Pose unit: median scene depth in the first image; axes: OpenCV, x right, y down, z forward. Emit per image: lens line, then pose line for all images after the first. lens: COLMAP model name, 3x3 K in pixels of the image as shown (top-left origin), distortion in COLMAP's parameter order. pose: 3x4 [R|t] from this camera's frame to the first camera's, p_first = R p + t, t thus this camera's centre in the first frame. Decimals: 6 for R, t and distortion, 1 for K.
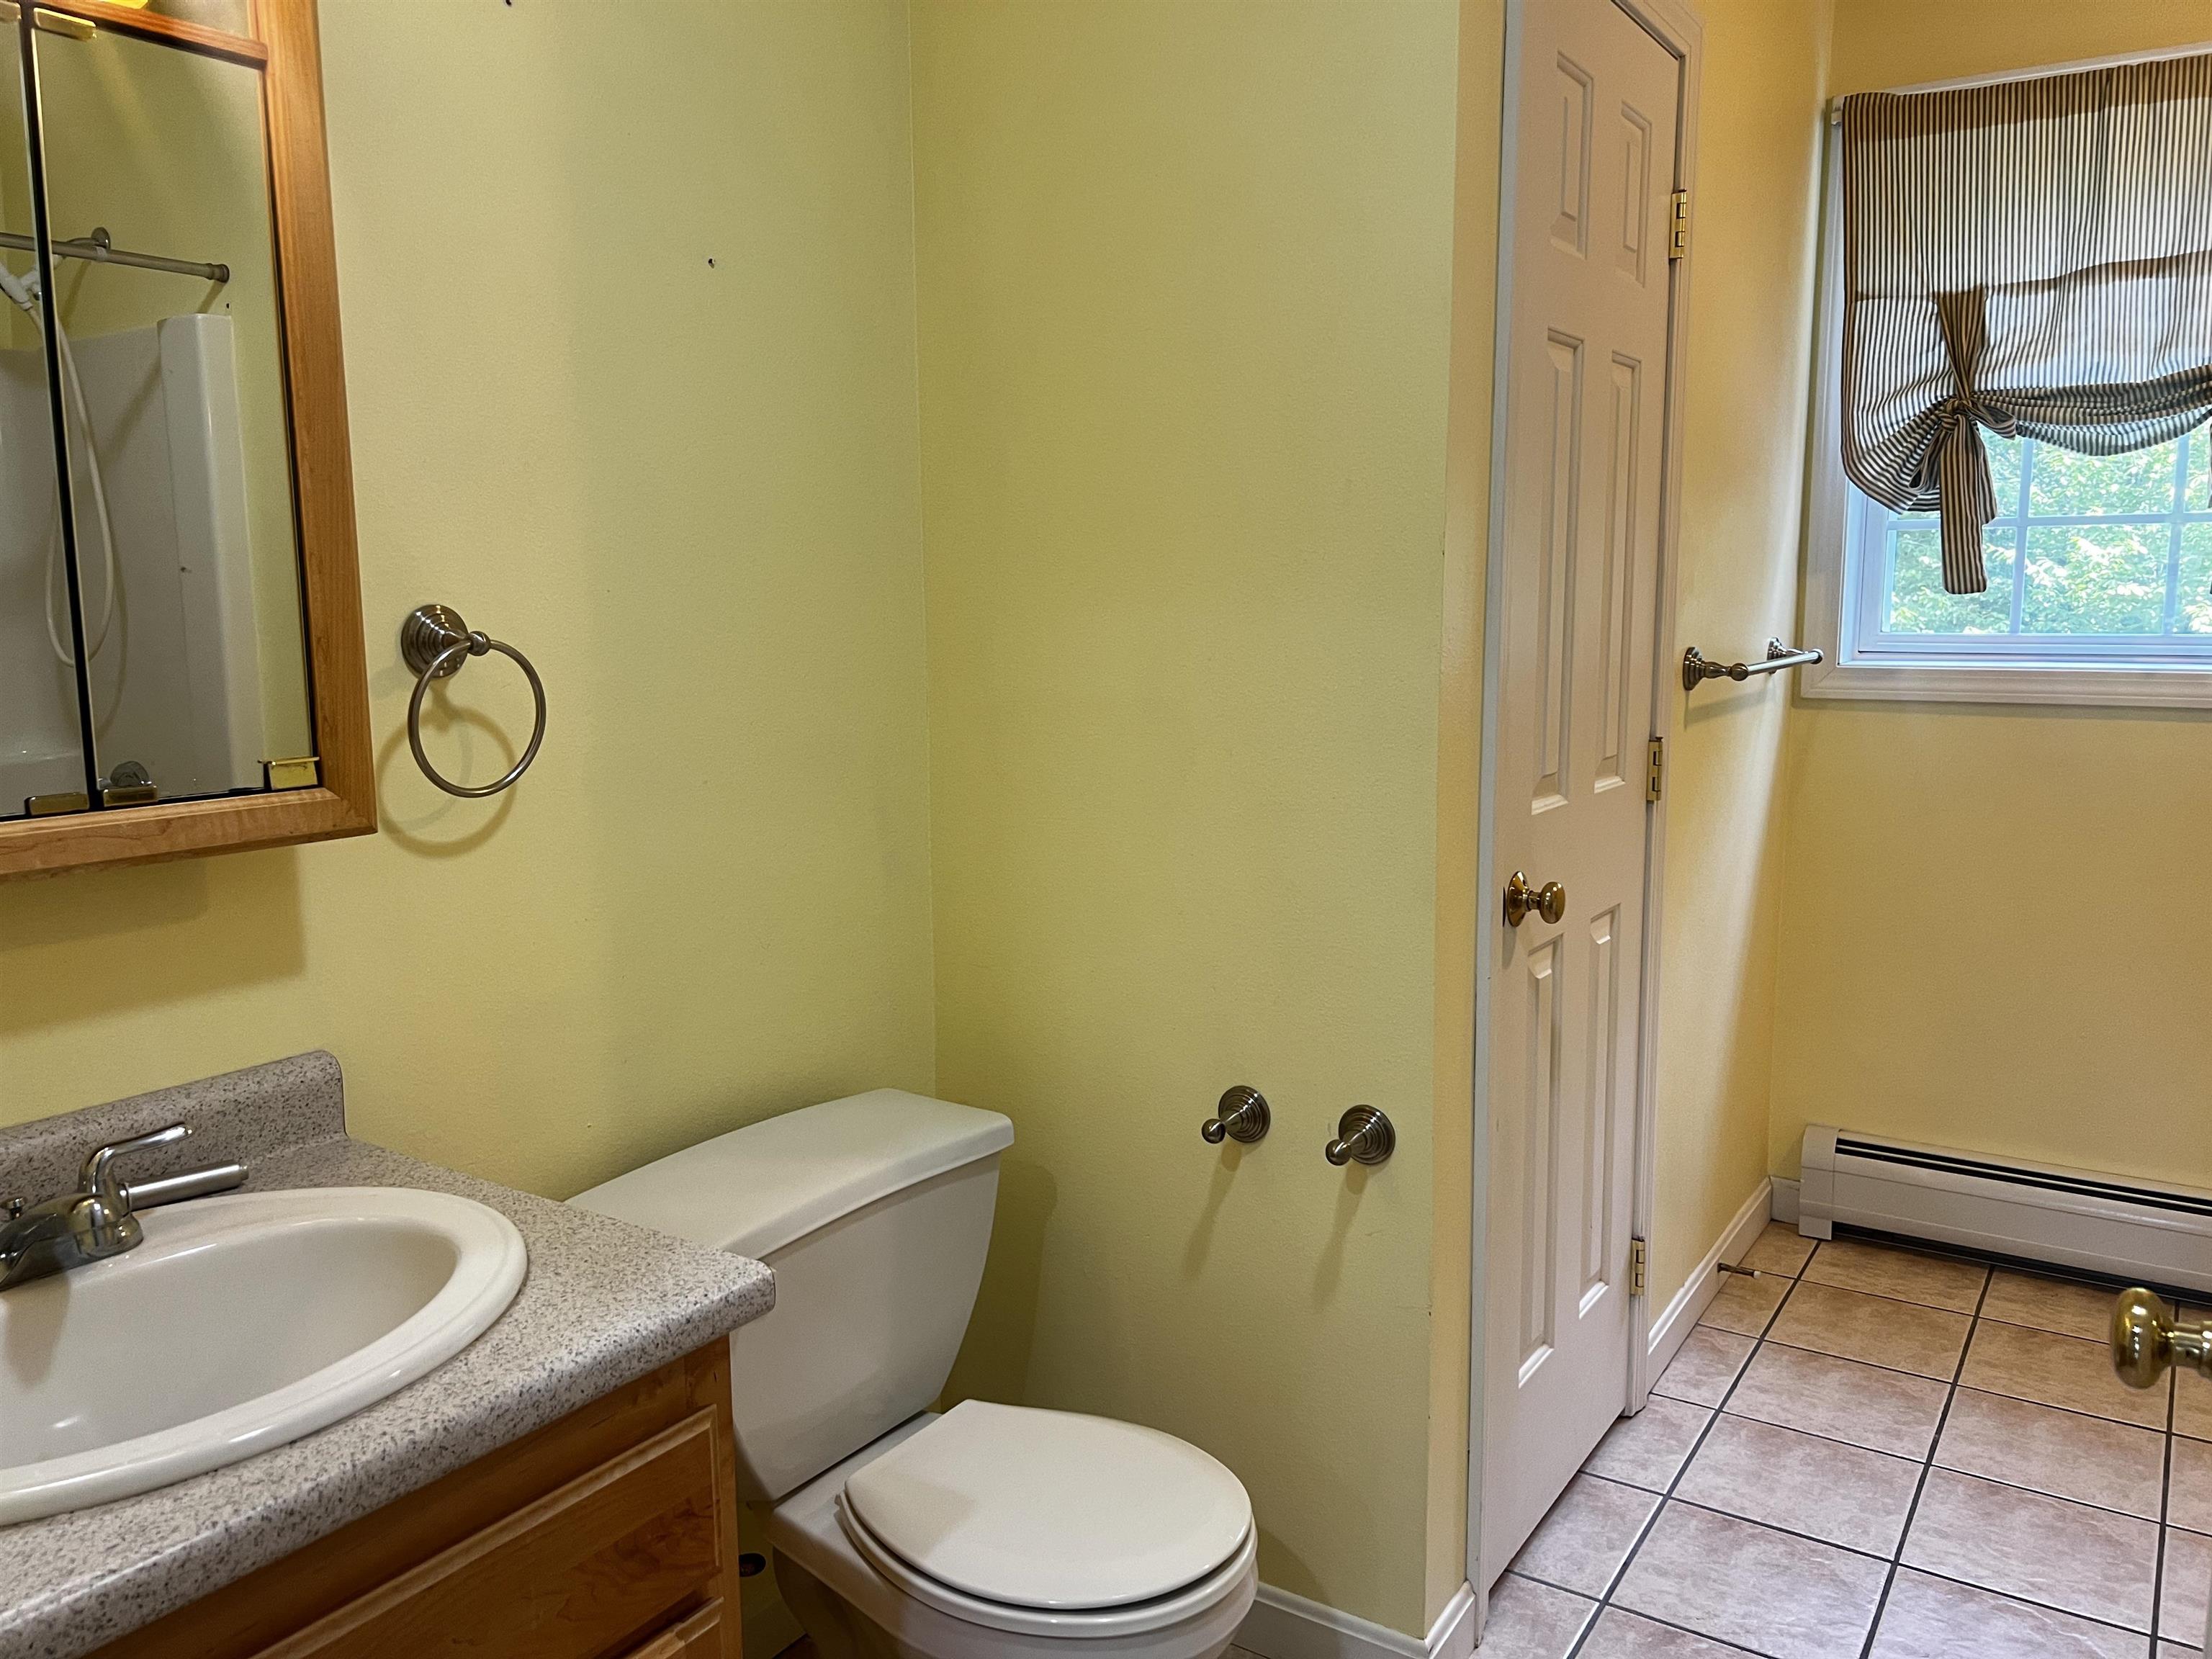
lens RADIAL K [[1657.8, 0, 1109.0], [0, 1657.8, 821.2], [0, 0, 1]] dist [0.044426, -0.055785]
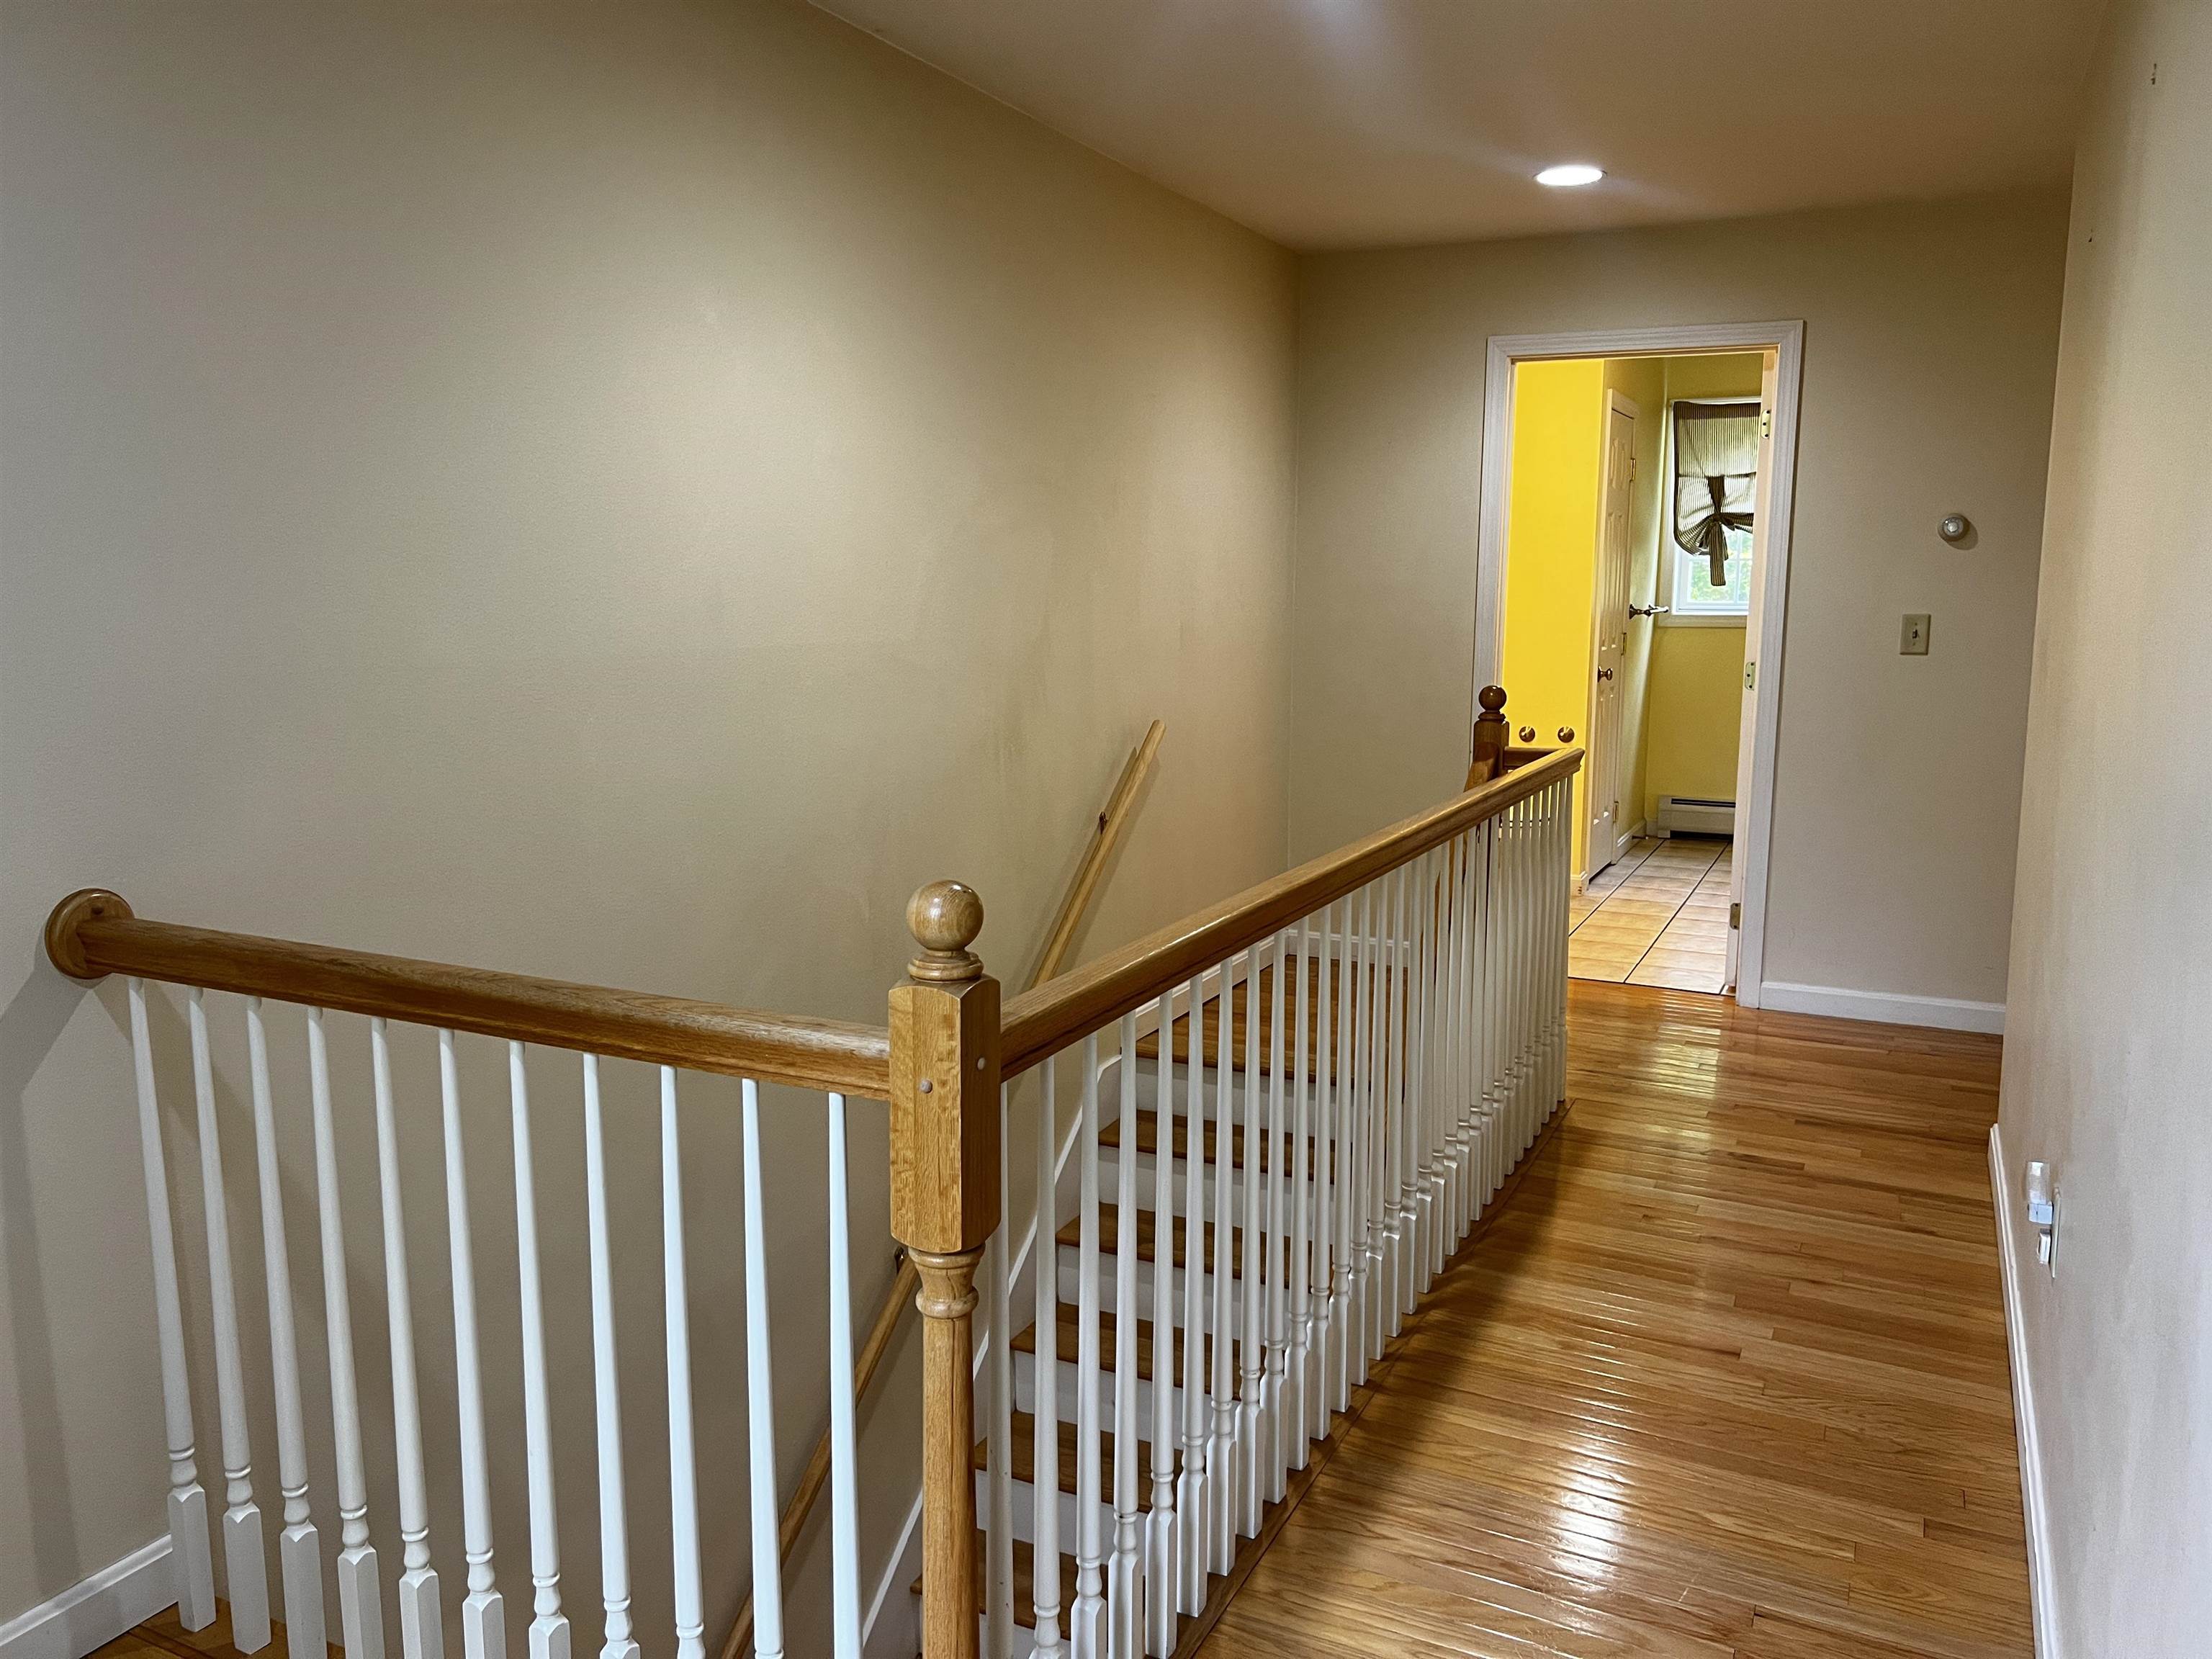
lens RADIAL K [[1657.8, 0, 1102.8], [0, 1657.8, 833.5], [0, 0, 1]] dist [0.044426, -0.055785]
pose [[0.992008, -0.017853, 0.124904, -0.835312], [0.015751, 0.999718, 0.017797, 0.204692], [-0.125186, -0.015687, 0.992009, -1.587943]]
